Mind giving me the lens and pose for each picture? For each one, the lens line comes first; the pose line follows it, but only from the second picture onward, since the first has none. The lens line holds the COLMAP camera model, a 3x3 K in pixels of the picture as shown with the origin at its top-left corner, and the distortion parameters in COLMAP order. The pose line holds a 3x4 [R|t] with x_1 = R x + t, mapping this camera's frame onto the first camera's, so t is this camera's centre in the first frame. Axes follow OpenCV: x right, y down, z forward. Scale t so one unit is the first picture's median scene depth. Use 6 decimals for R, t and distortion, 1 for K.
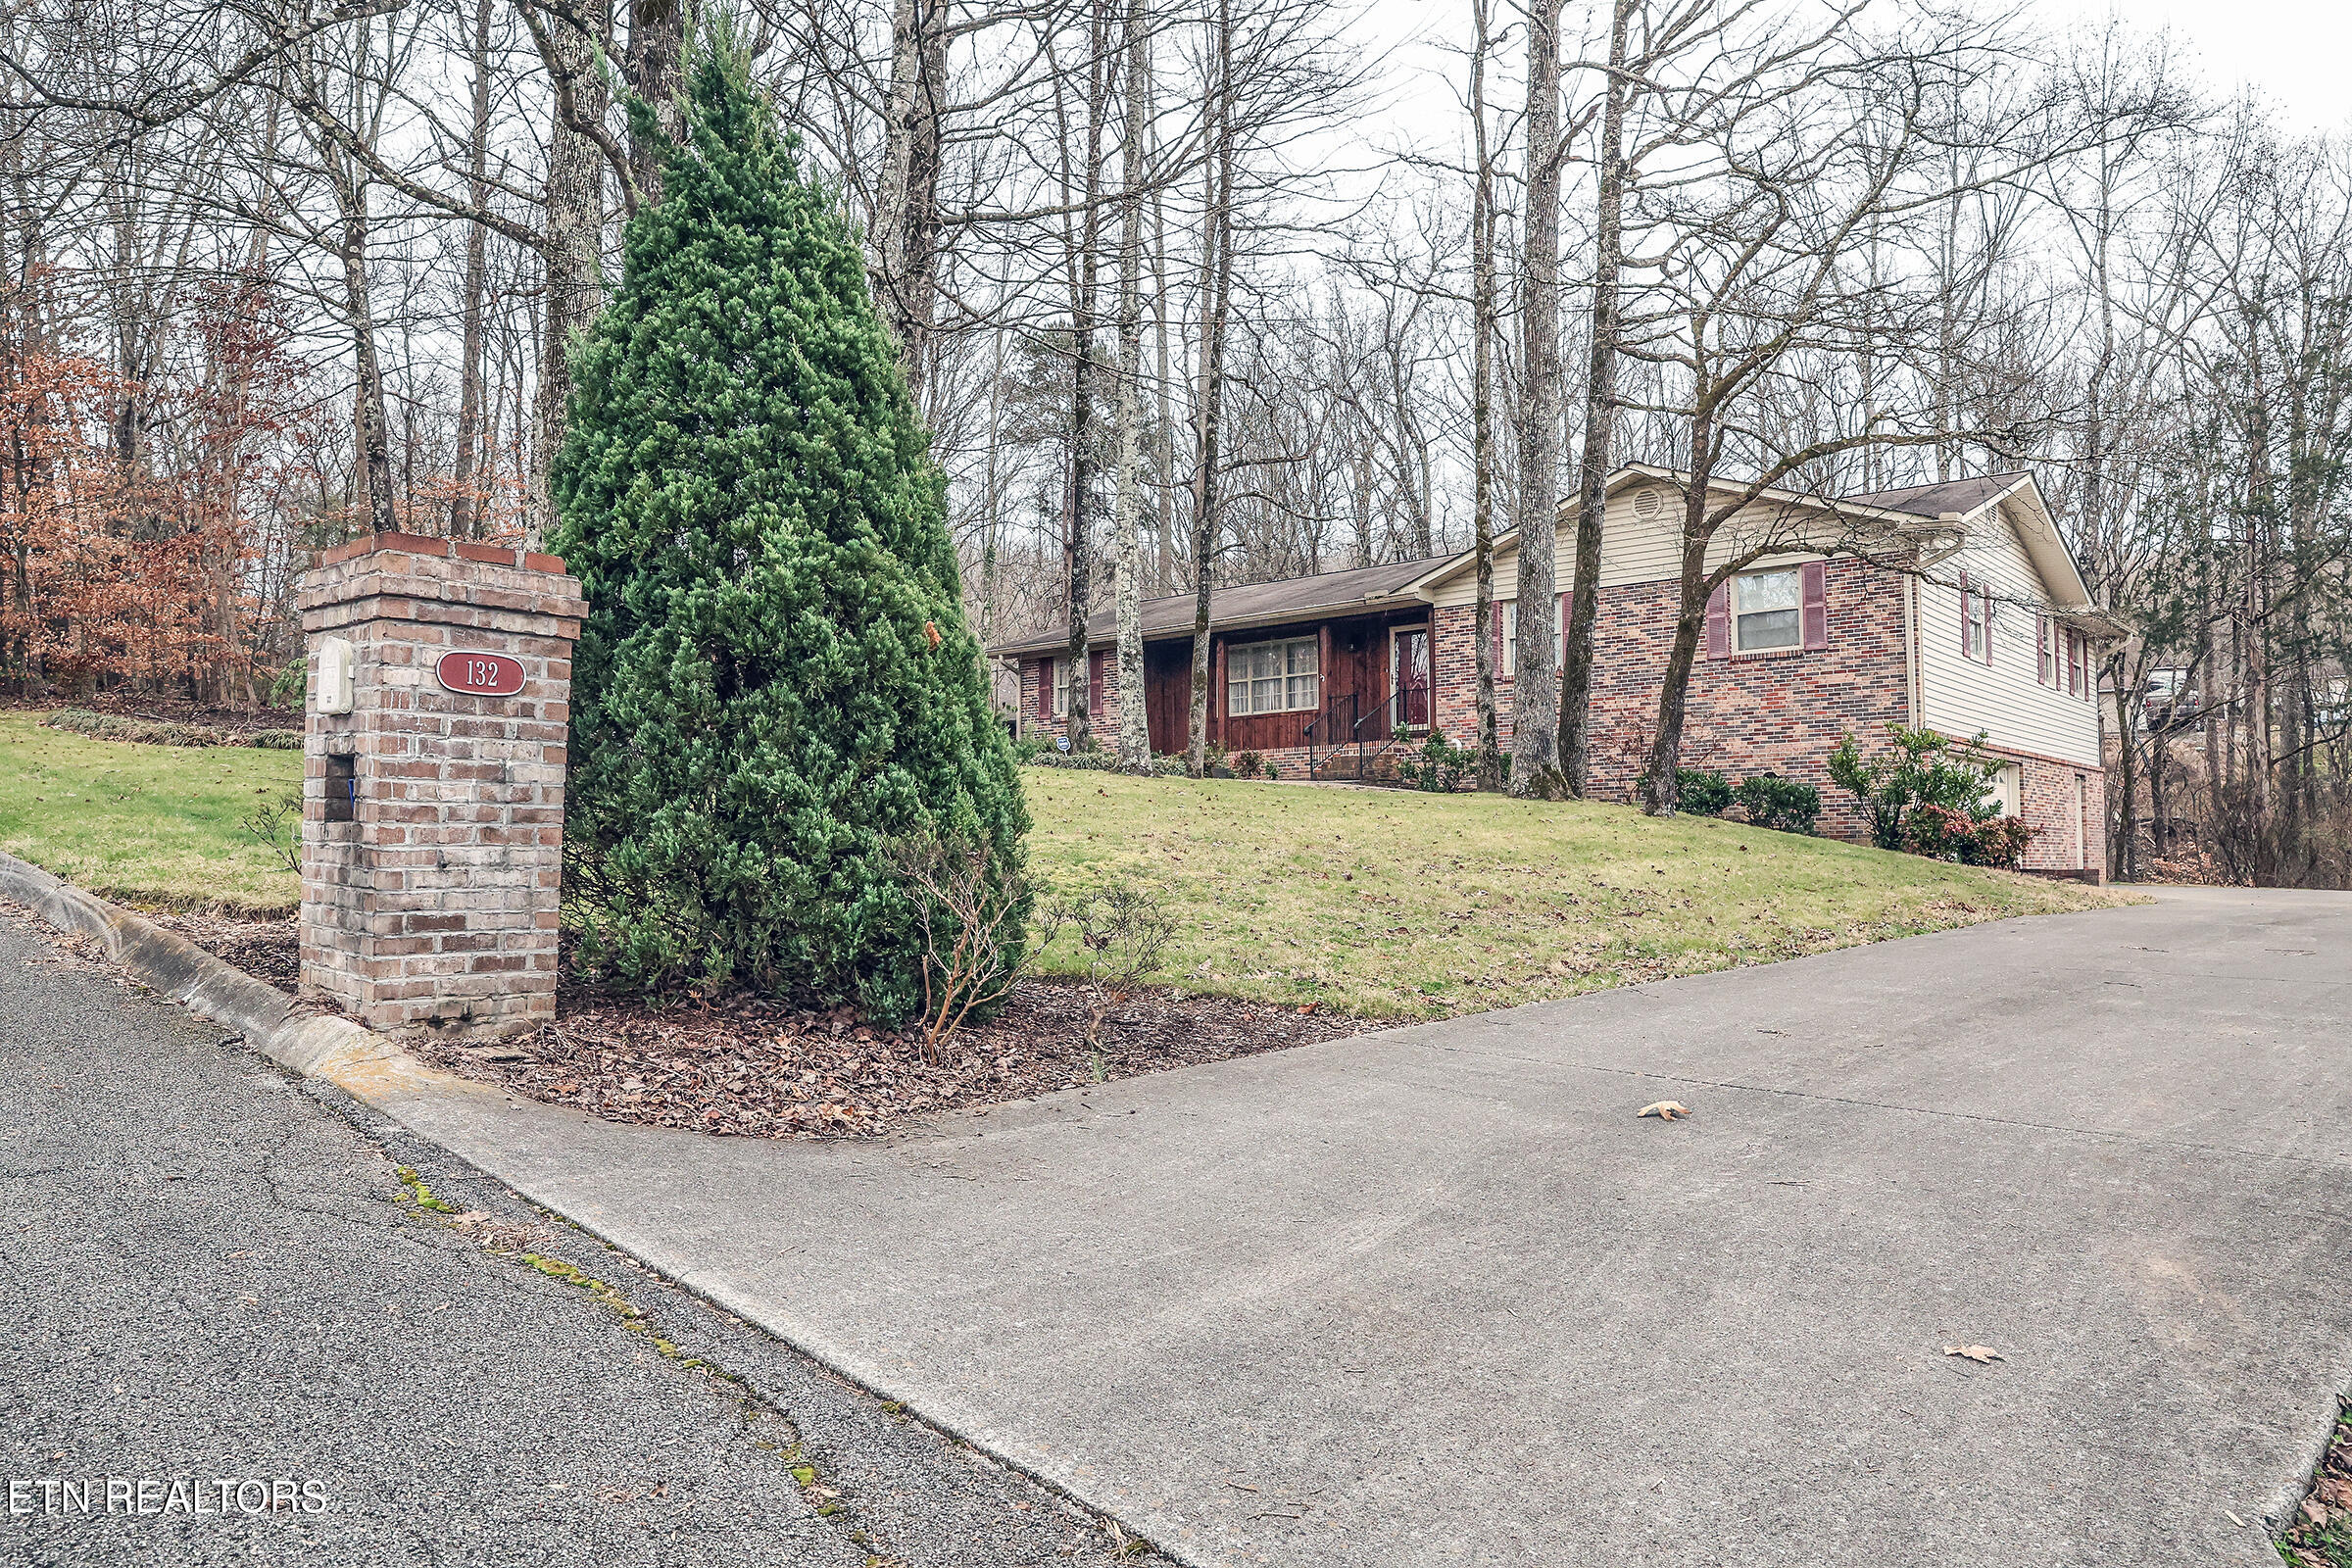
lens RADIAL K [[1602.1, 0, 1178.1], [0, 1602.1, 778.0], [0, 0, 1]] dist [-0.057165, 0.003677]
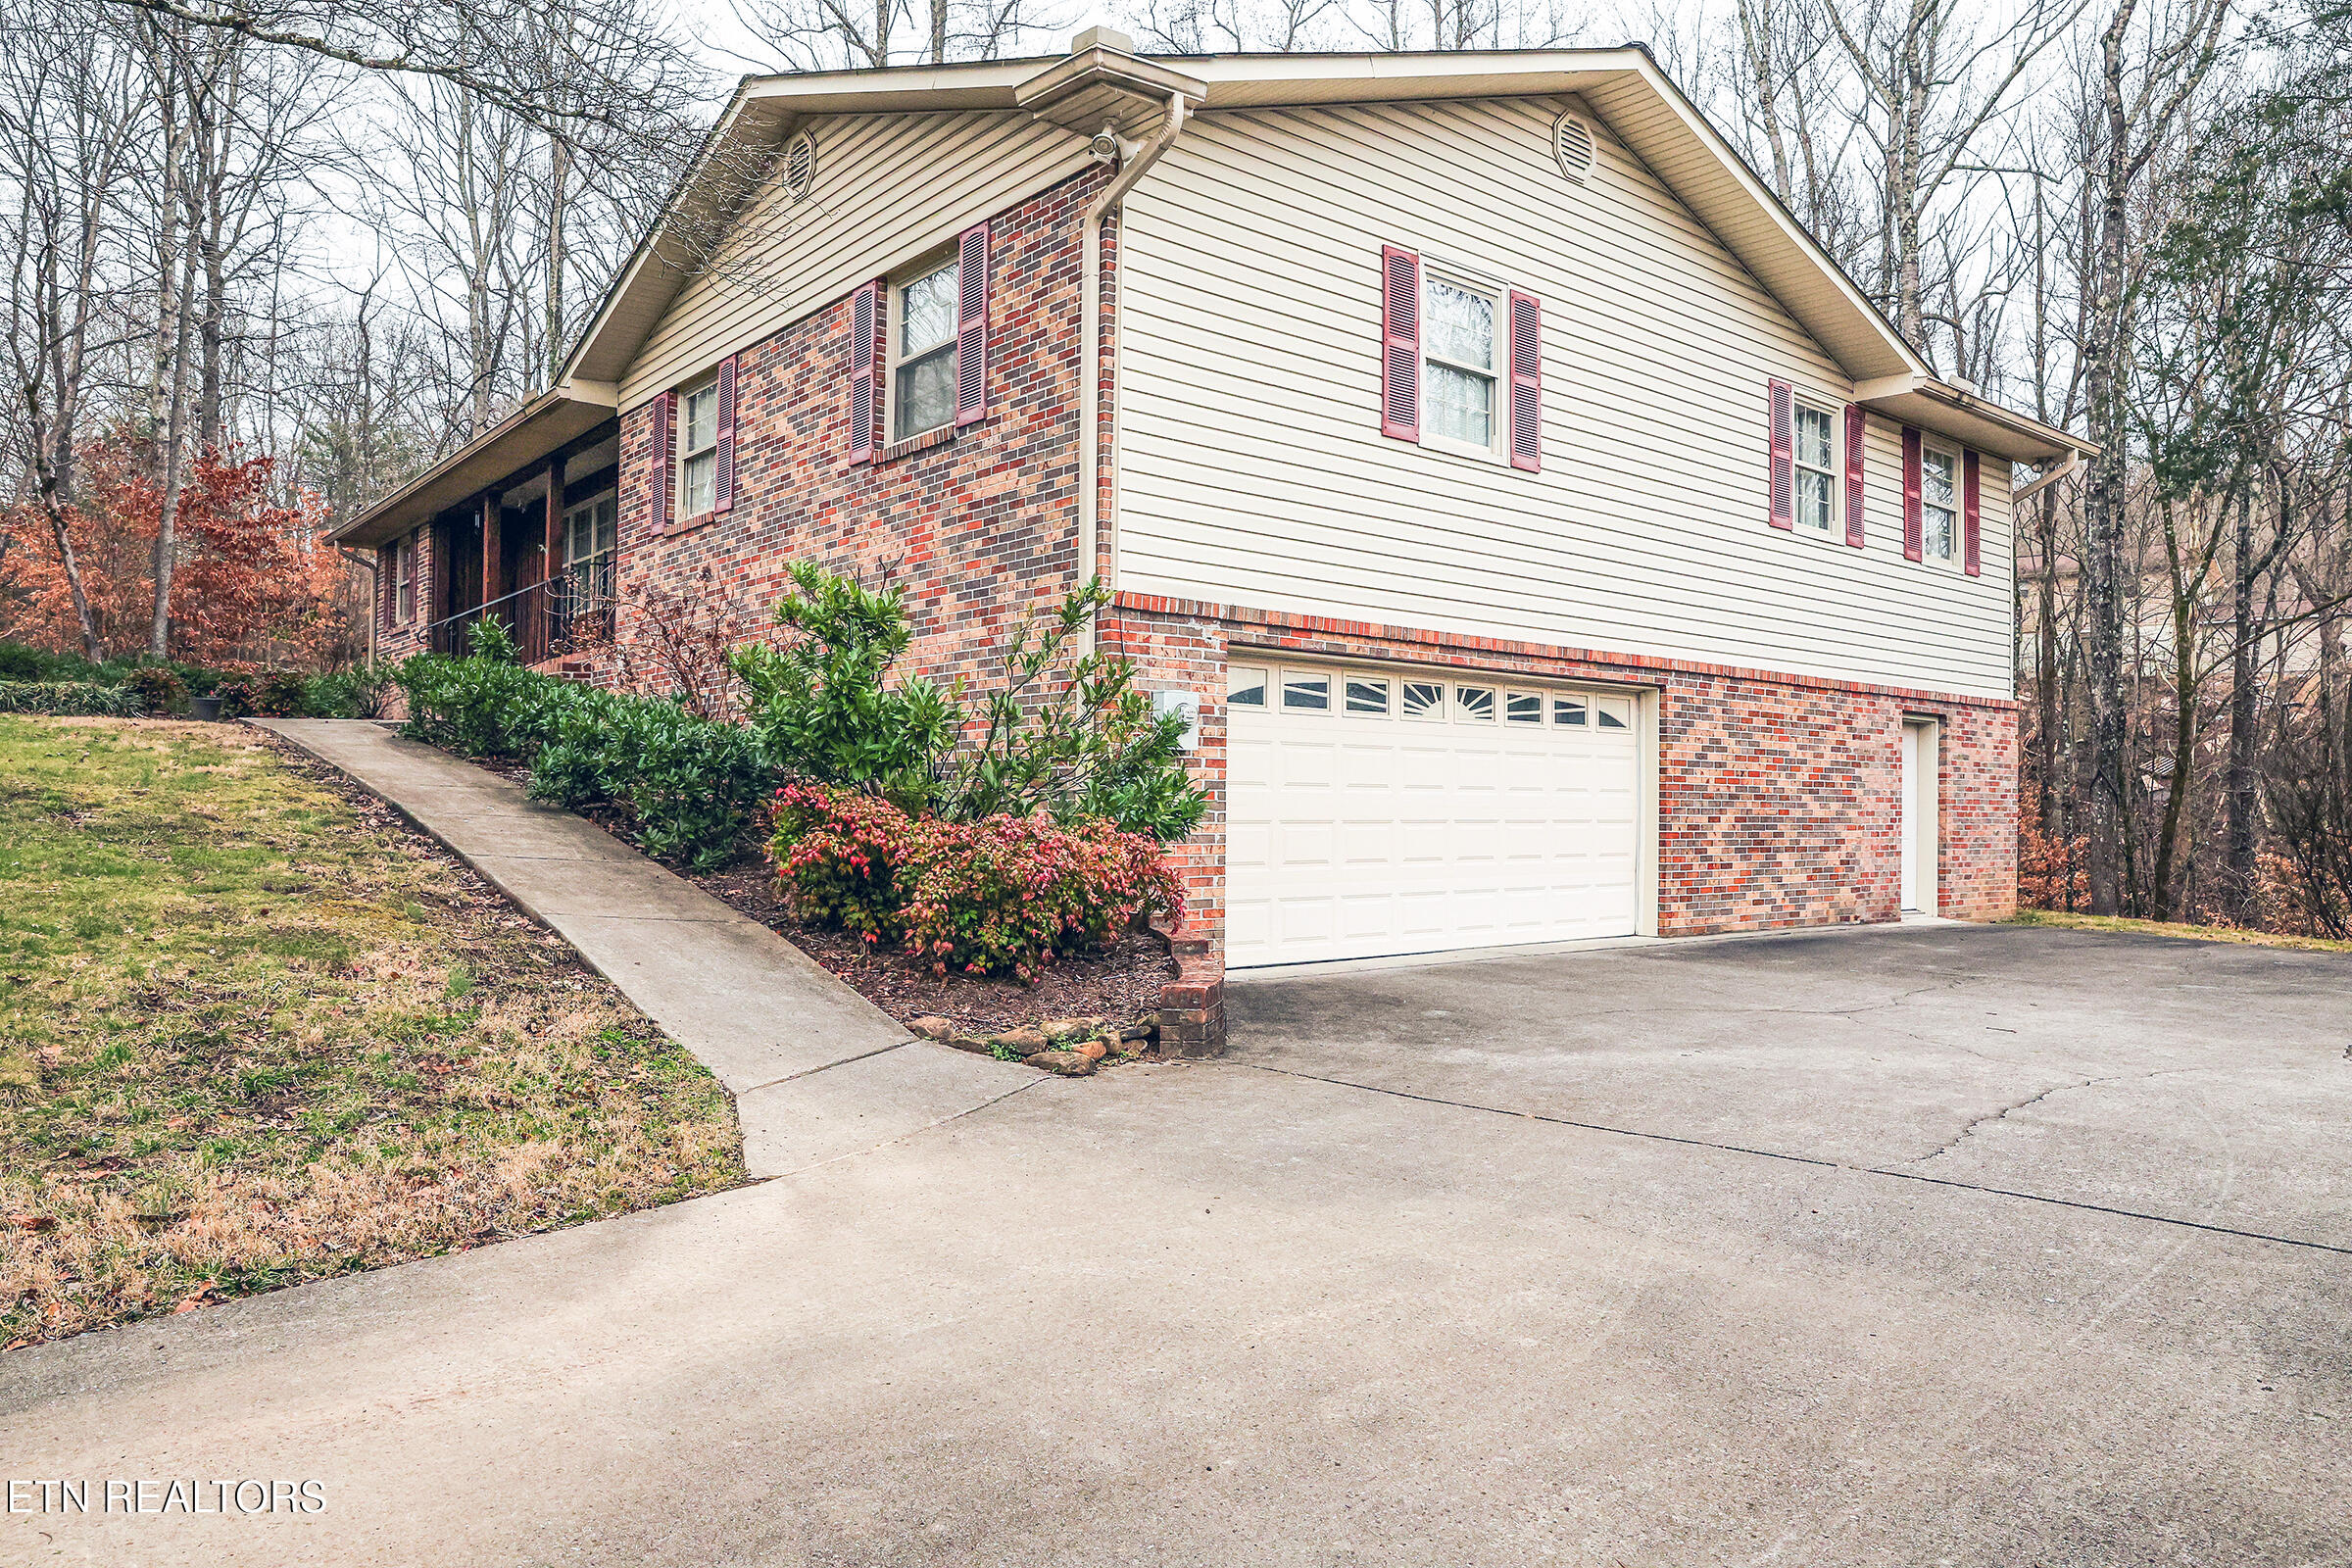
lens RADIAL K [[1602.1, 0, 1177.5], [0, 1602.1, 783.4], [0, 0, 1]] dist [-0.057165, 0.003677]
pose [[0.985263, 0.004687, -0.170980, 0.516264], [0.001703, 0.999306, 0.037208, 0.003324], [0.171036, -0.036951, 0.984572, 0.544712]]
